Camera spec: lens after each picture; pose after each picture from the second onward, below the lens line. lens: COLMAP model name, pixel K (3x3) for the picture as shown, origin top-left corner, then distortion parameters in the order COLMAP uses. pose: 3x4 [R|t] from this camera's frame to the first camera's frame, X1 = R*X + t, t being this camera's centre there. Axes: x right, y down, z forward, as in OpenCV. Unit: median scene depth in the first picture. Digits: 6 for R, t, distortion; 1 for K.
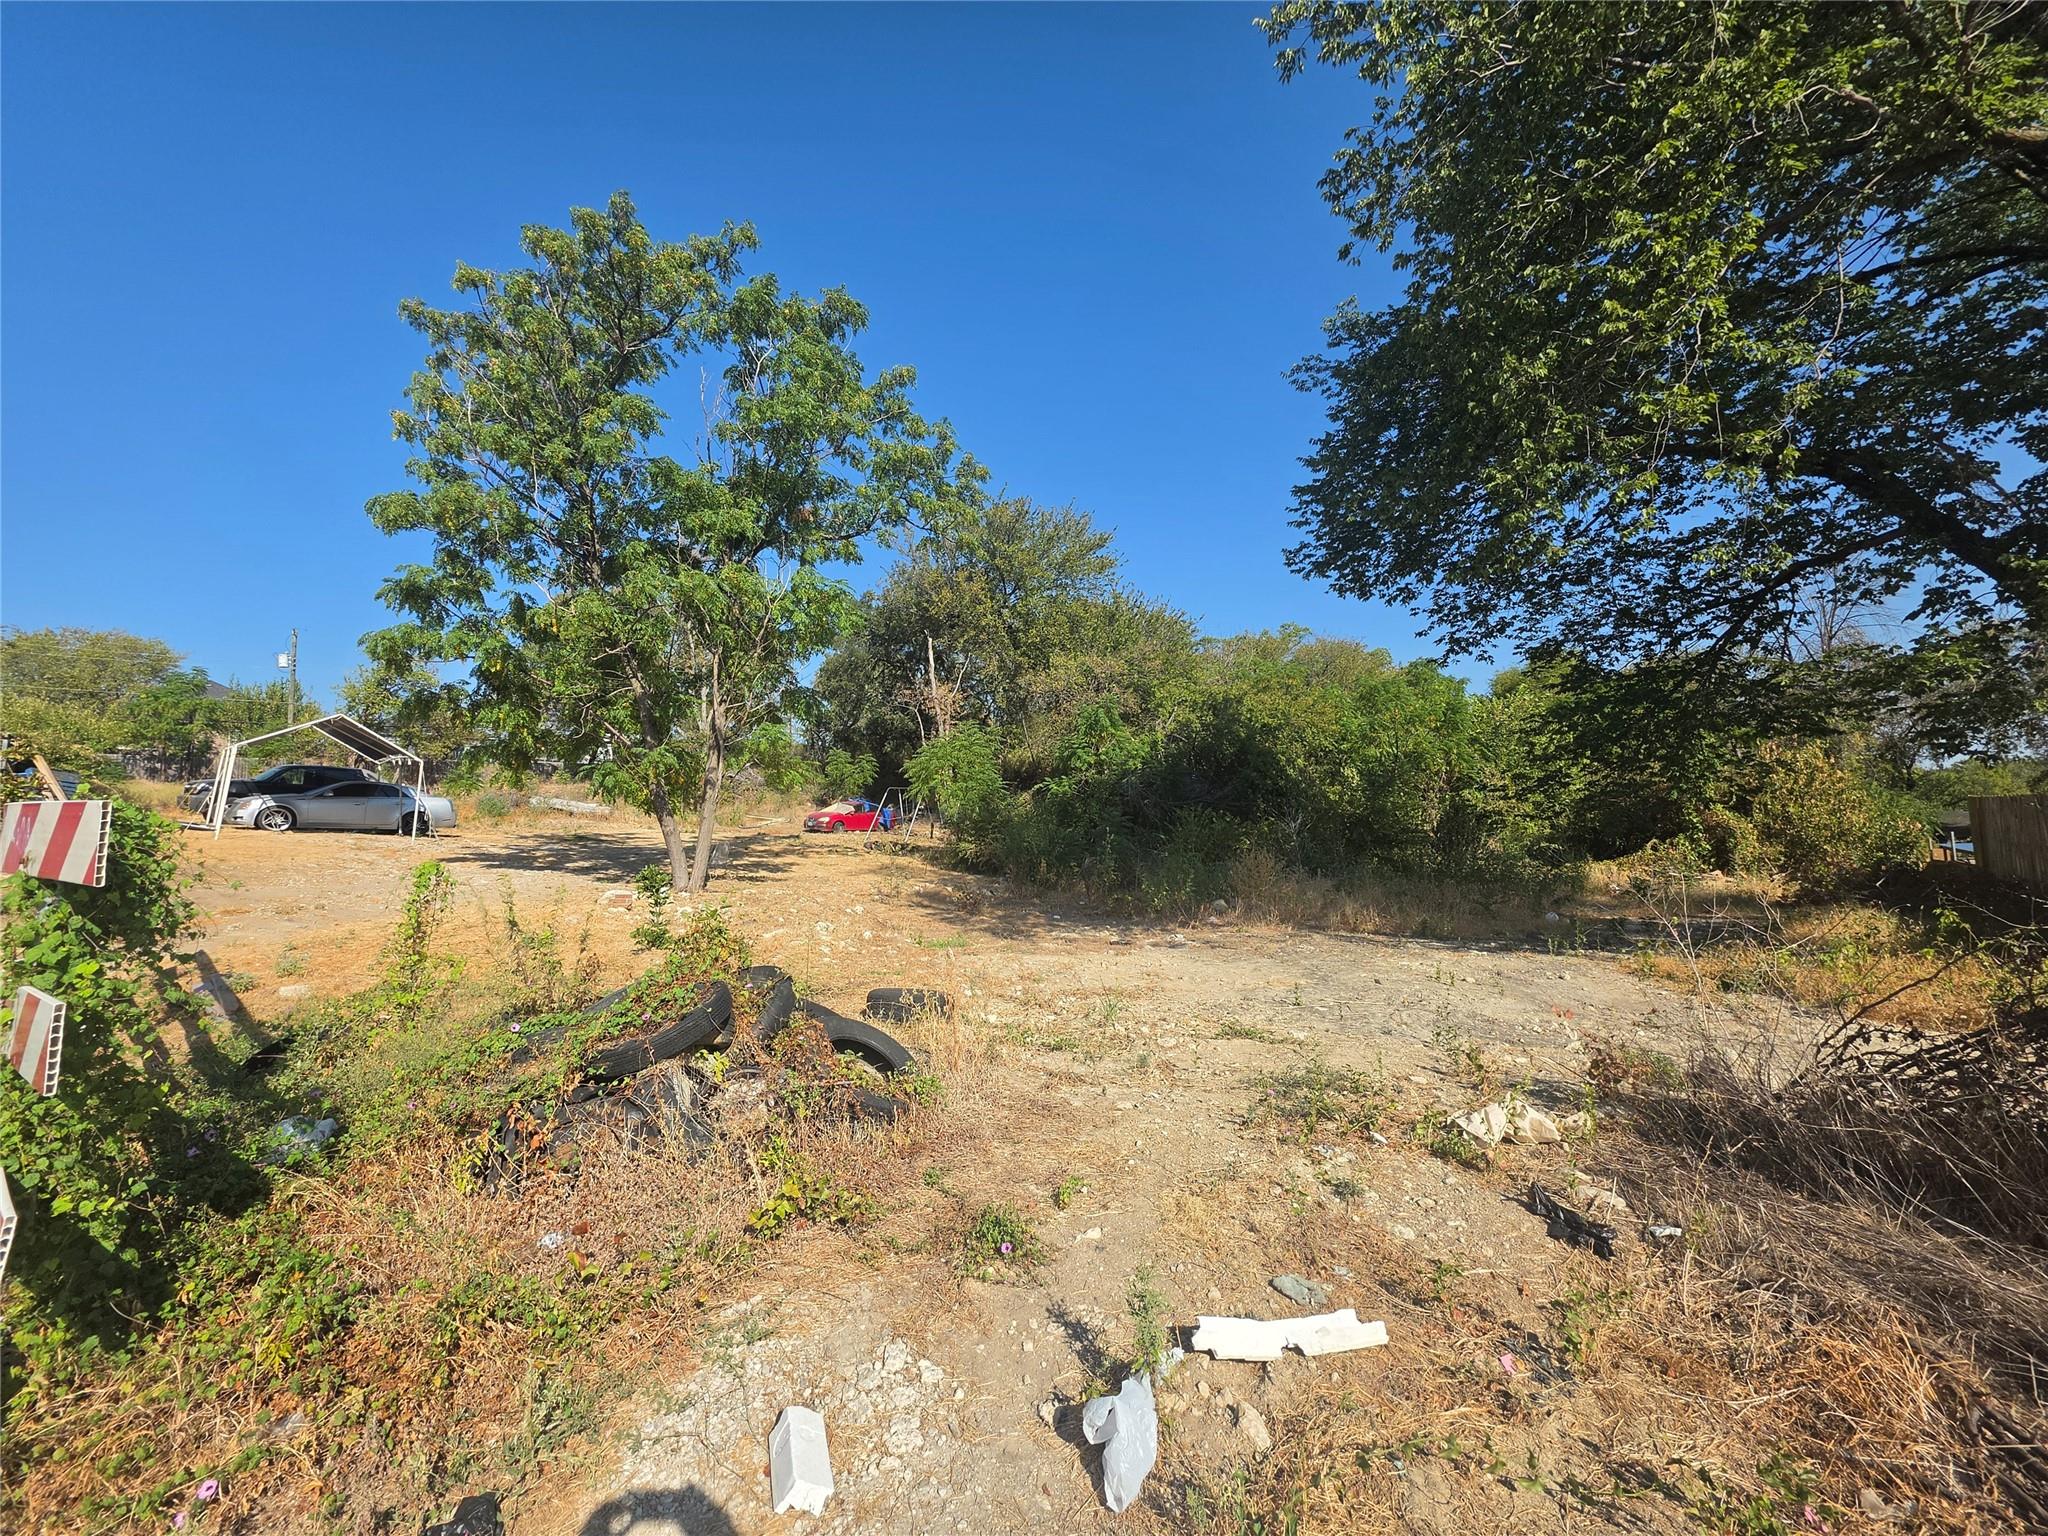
lens RADIAL K [[815.7, 0, 1027.3], [0, 815.7, 753.9], [0, 0, 1]] dist [-0.007121, 0.001894]
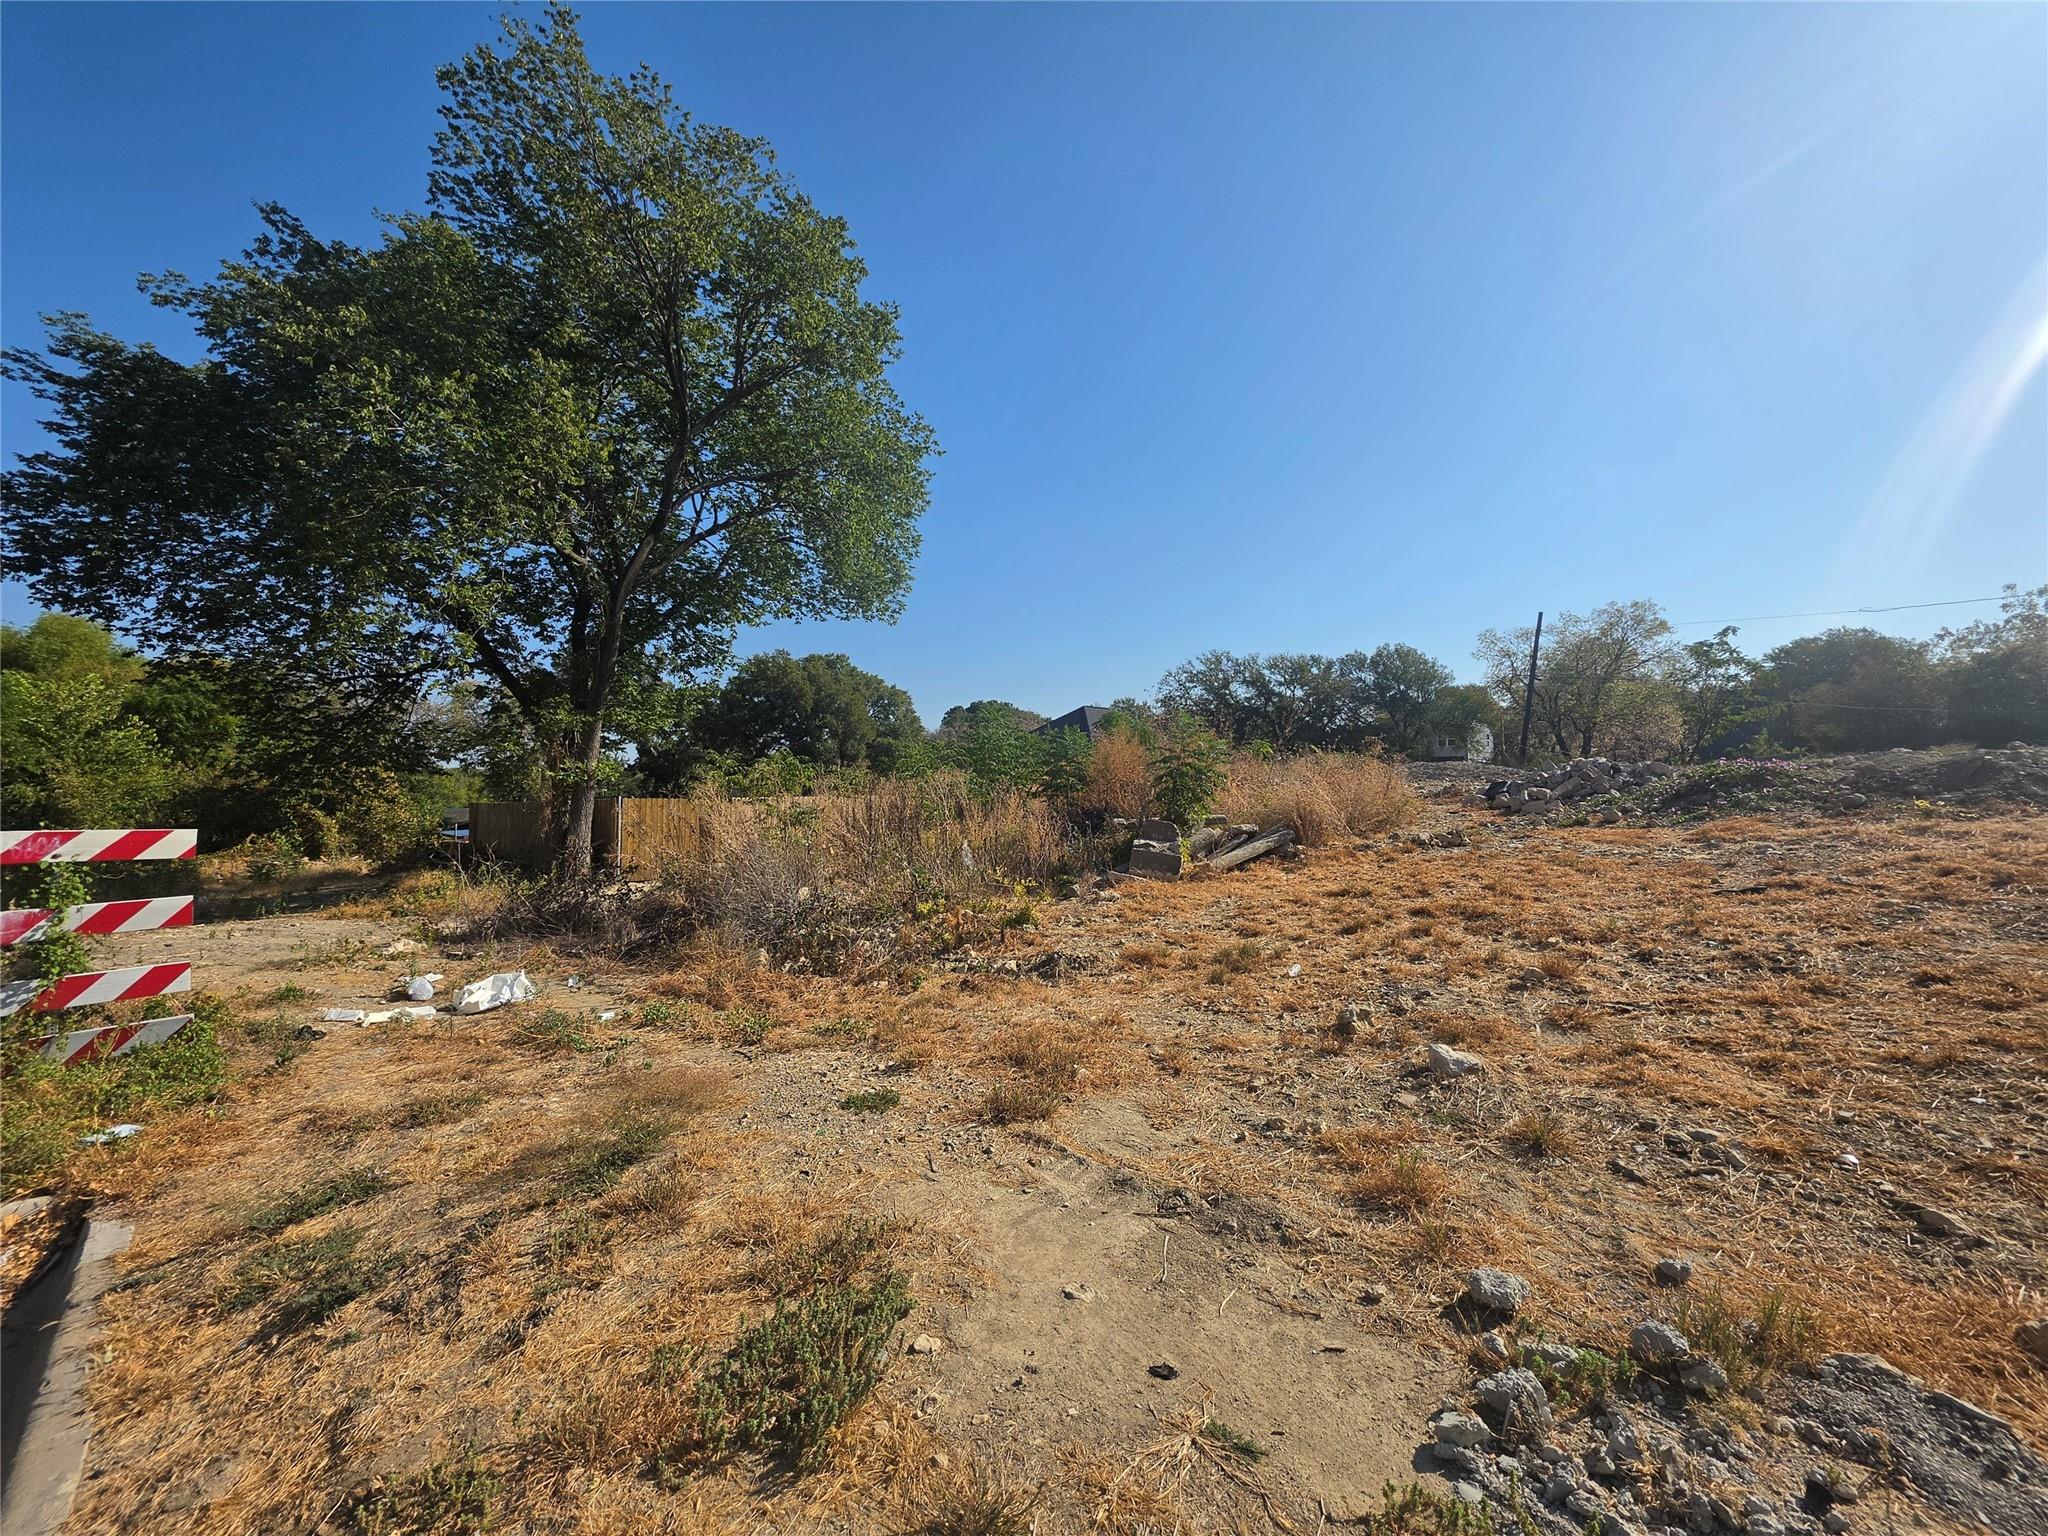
lens RADIAL K [[815.7, 0, 1027.4], [0, 815.7, 757.2], [0, 0, 1]] dist [-0.007121, 0.001894]
pose [[0.080761, 0.061408, 0.994840, -0.576460], [-0.073582, 0.995744, -0.055490, -0.043433], [-0.994014, -0.068721, 0.084936, -0.360163]]
